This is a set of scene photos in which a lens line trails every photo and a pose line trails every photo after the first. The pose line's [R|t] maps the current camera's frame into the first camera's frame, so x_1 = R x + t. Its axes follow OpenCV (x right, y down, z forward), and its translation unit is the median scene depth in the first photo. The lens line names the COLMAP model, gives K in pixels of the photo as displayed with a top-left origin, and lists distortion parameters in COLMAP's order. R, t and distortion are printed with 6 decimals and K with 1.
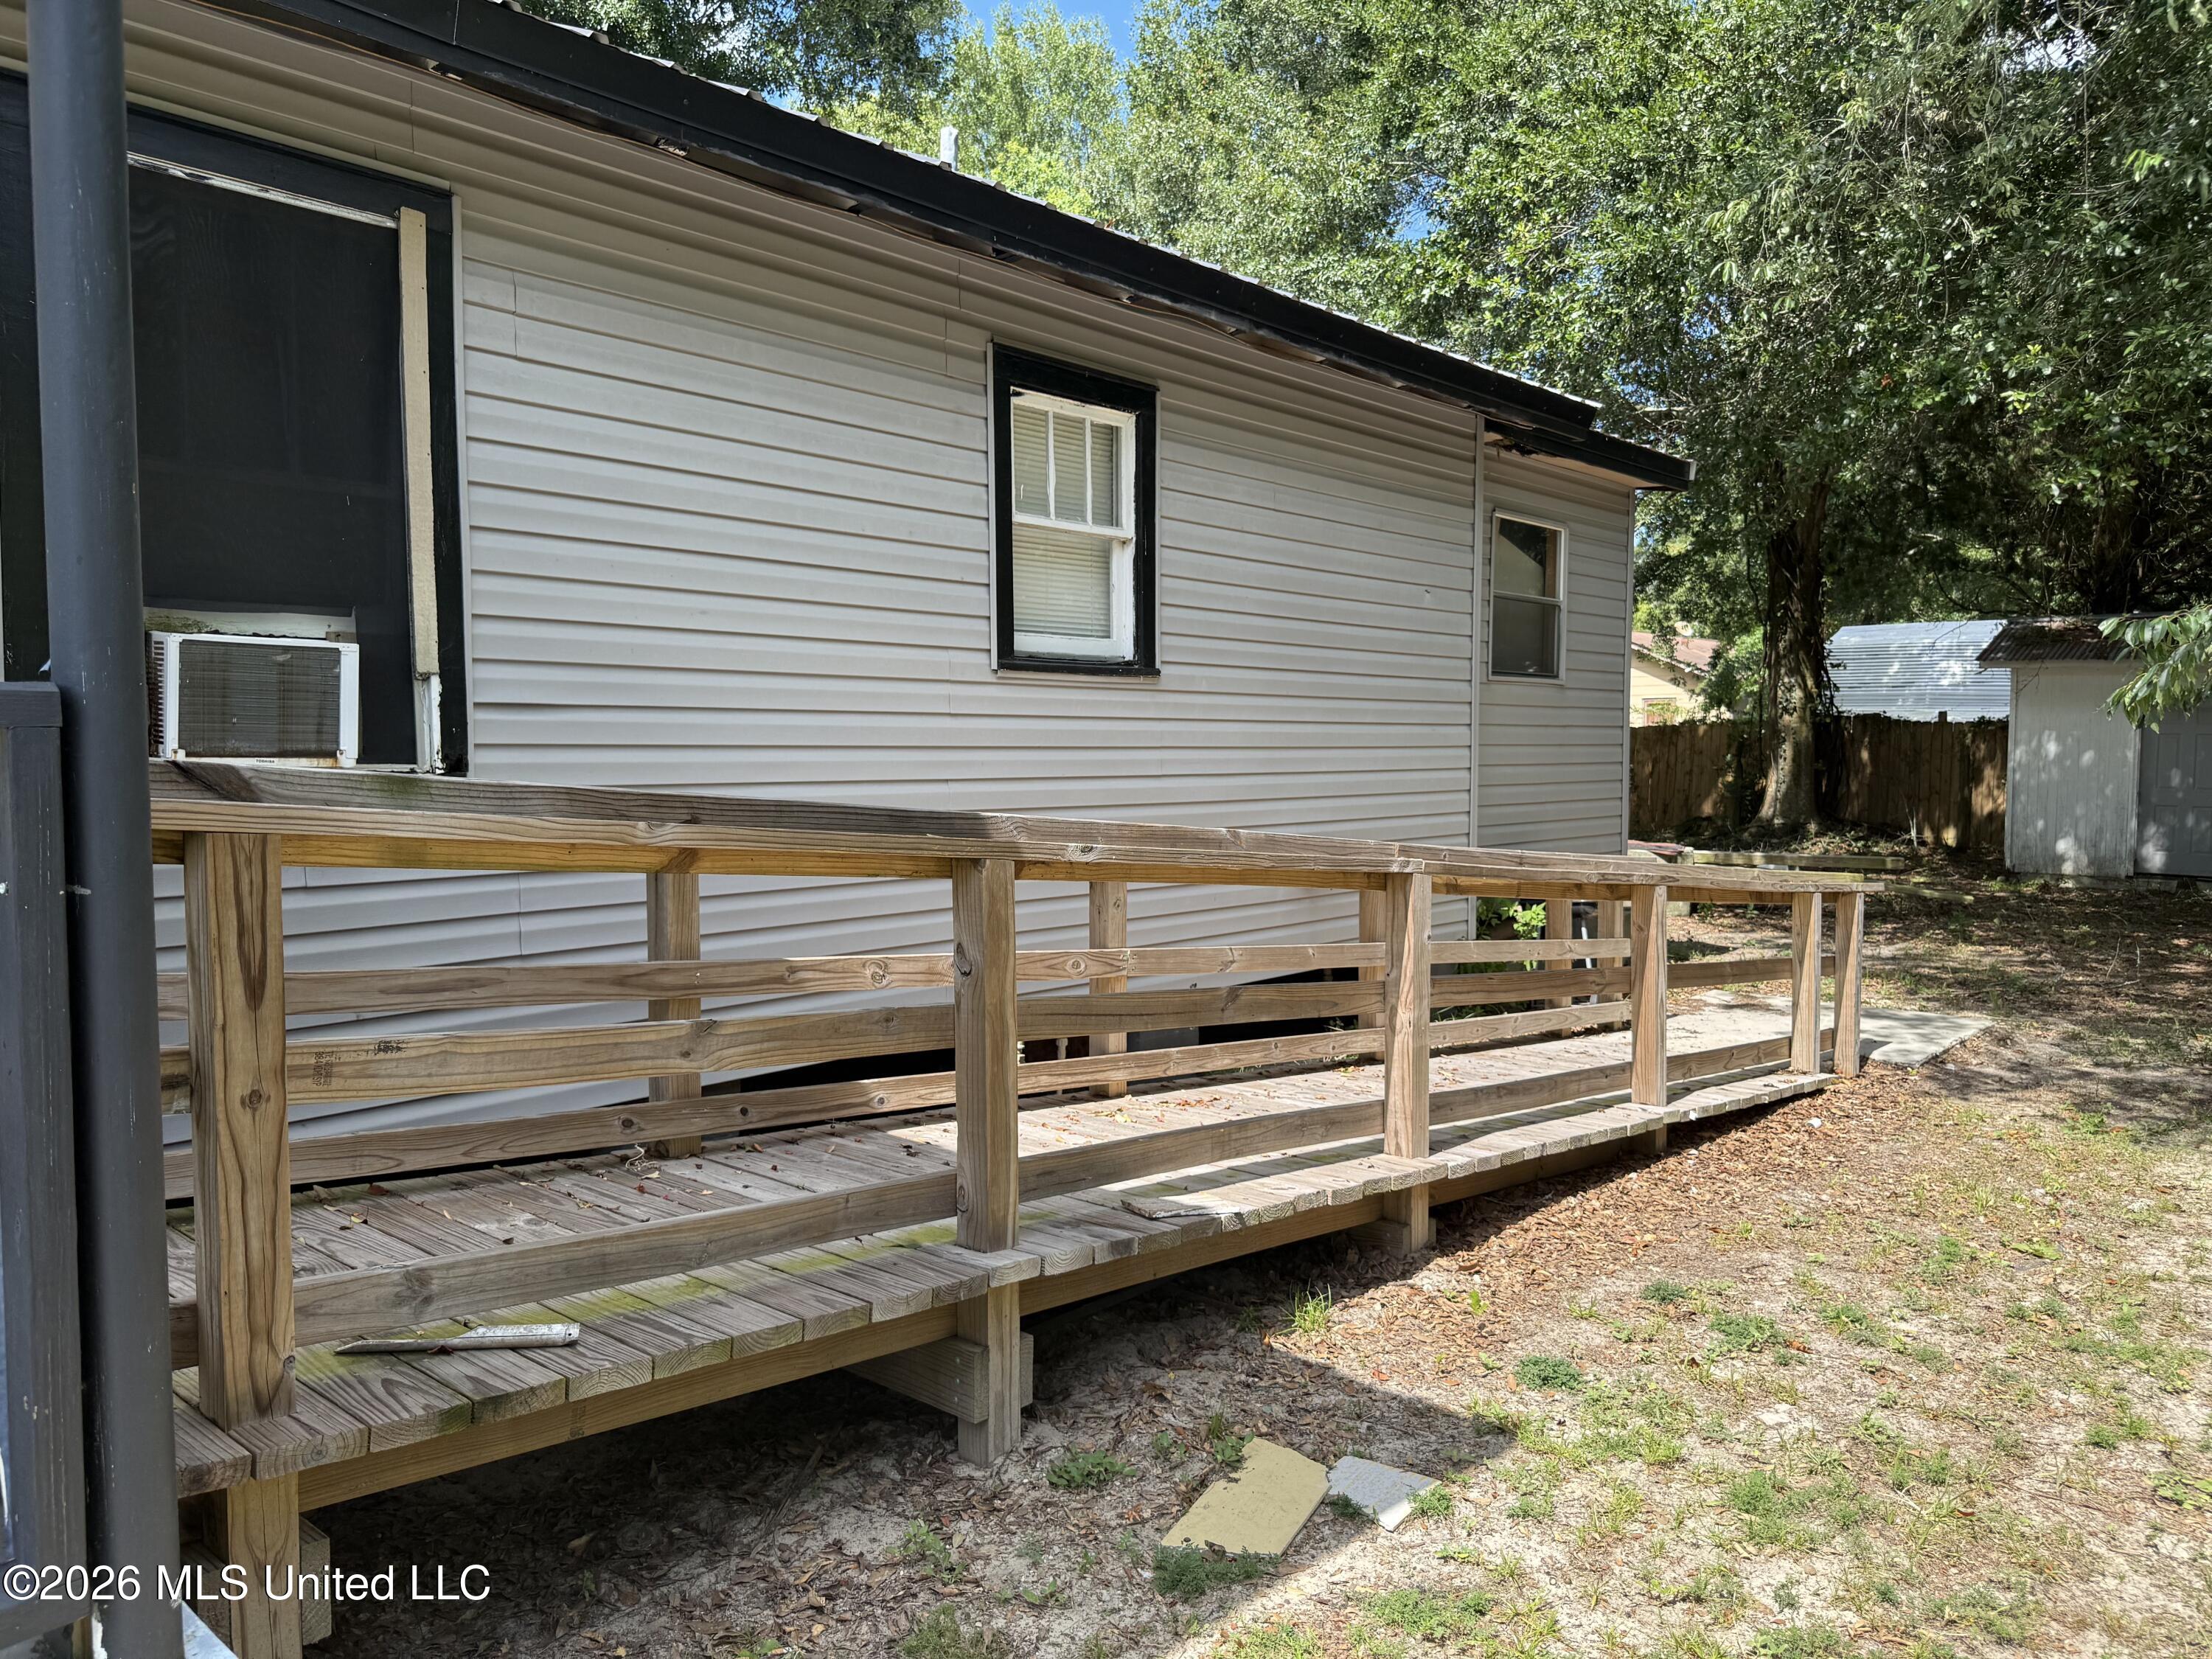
lens RADIAL K [[1565.6, 0, 1100.3], [0, 1565.6, 834.2], [0, 0, 1]] dist [0.041984, 0.001455]
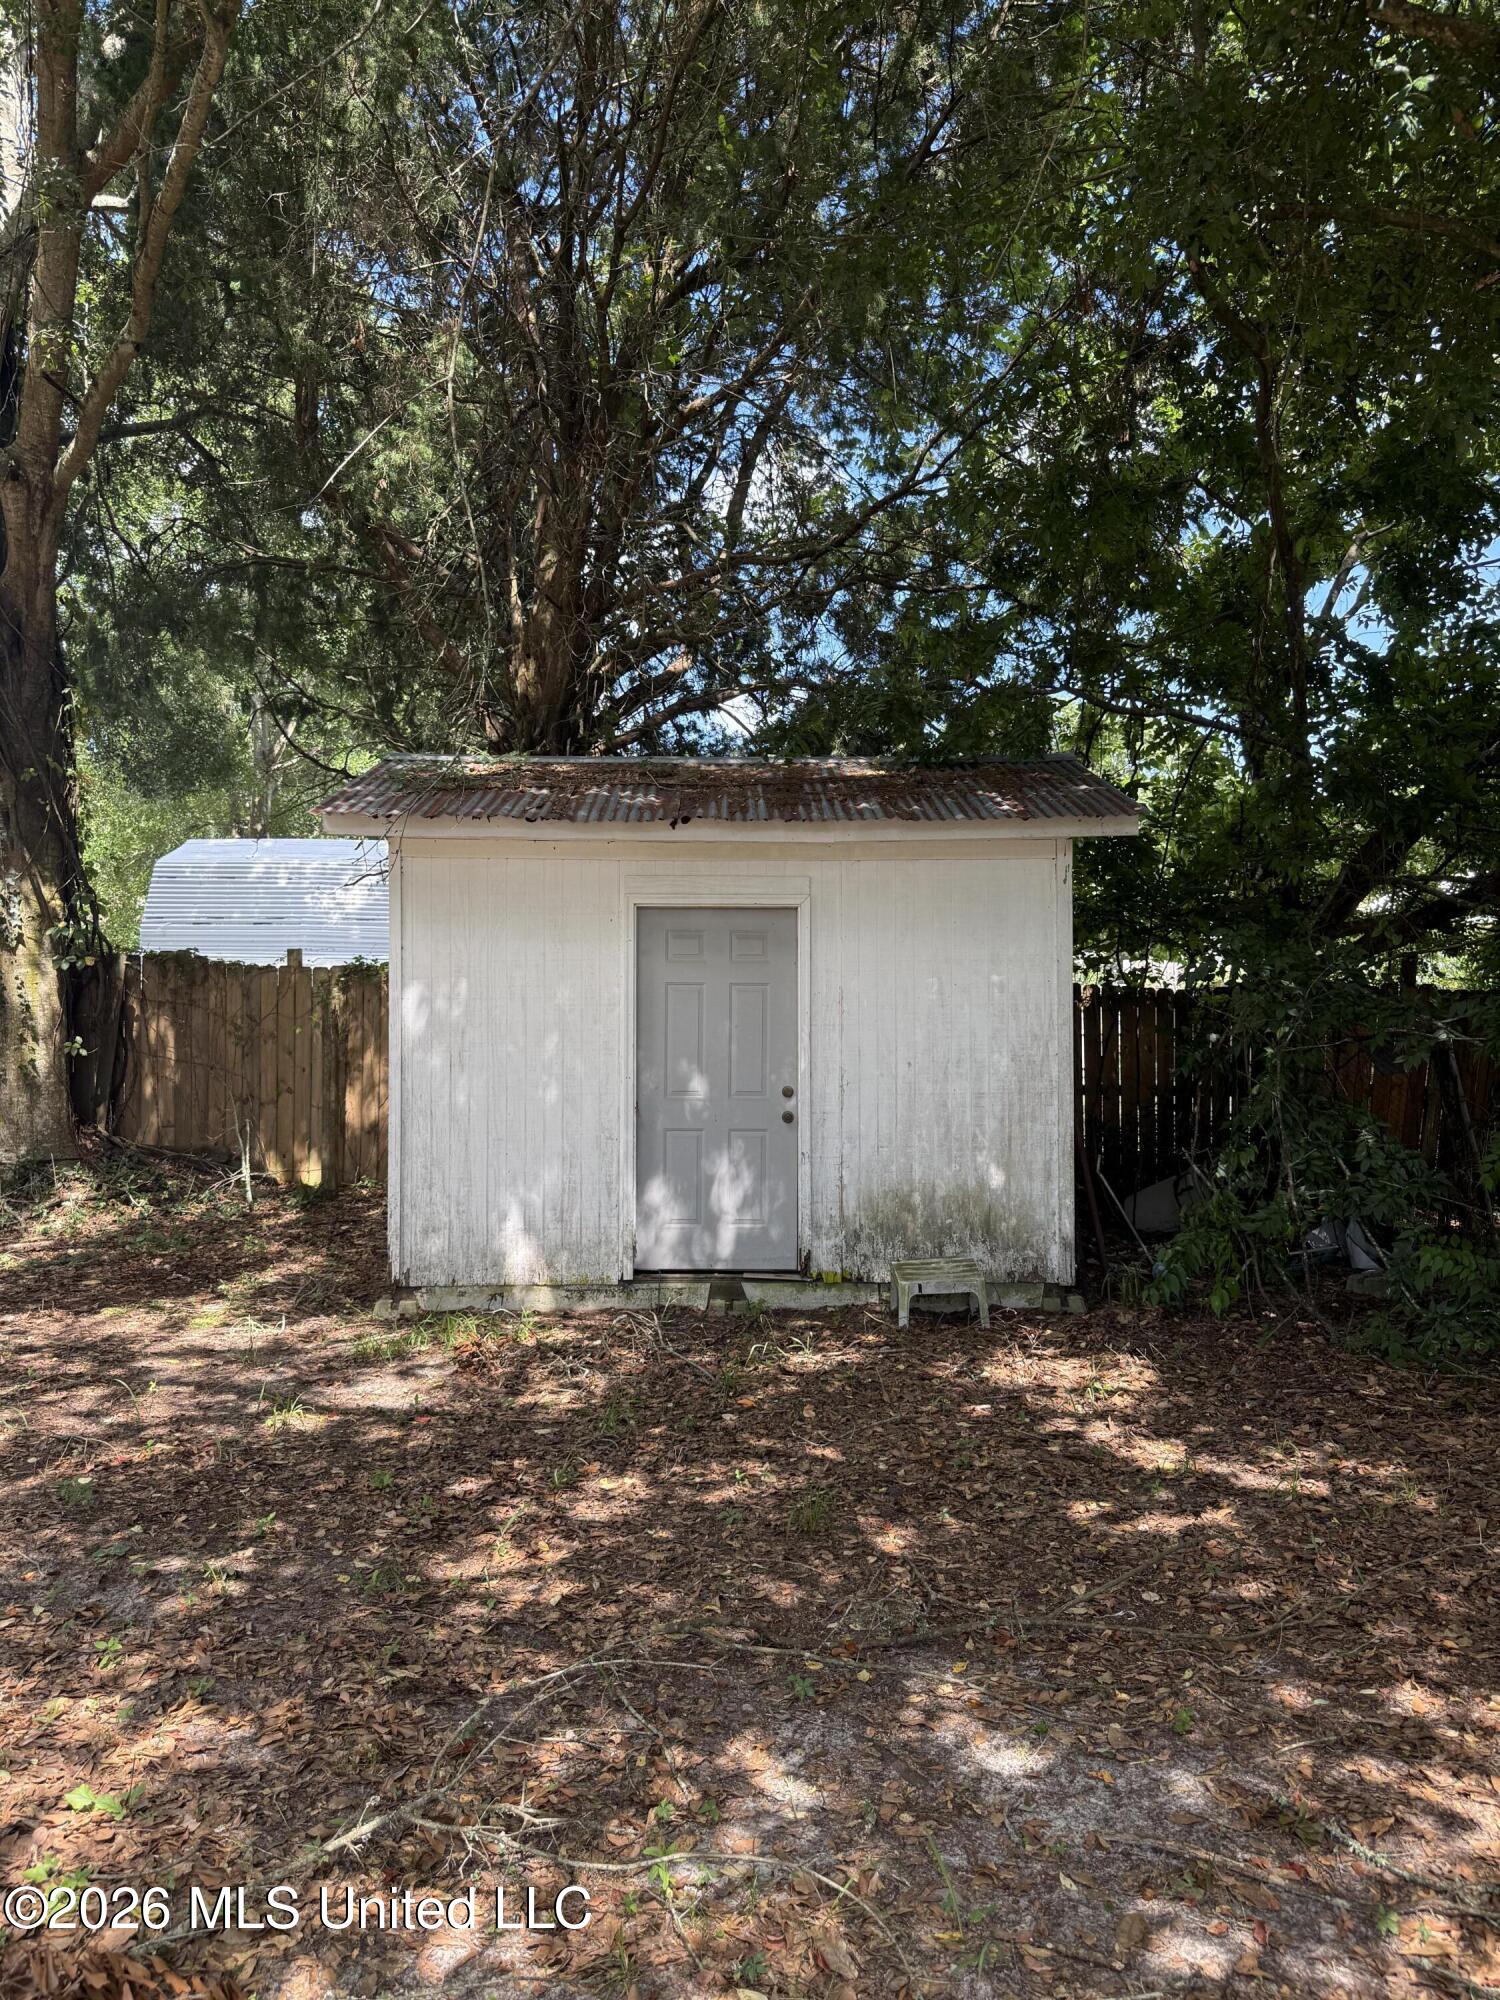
lens RADIAL K [[1415.6, 0, 746.9], [0, 1415.6, 1001.3], [0, 0, 1]] dist [0.041984, 0.001455]
pose [[0.729335, -0.001801, 0.684154, 0.301038], [0.040607, 0.998348, -0.040660, -0.031038], [-0.682951, 0.057436, 0.728203, 0.517251]]
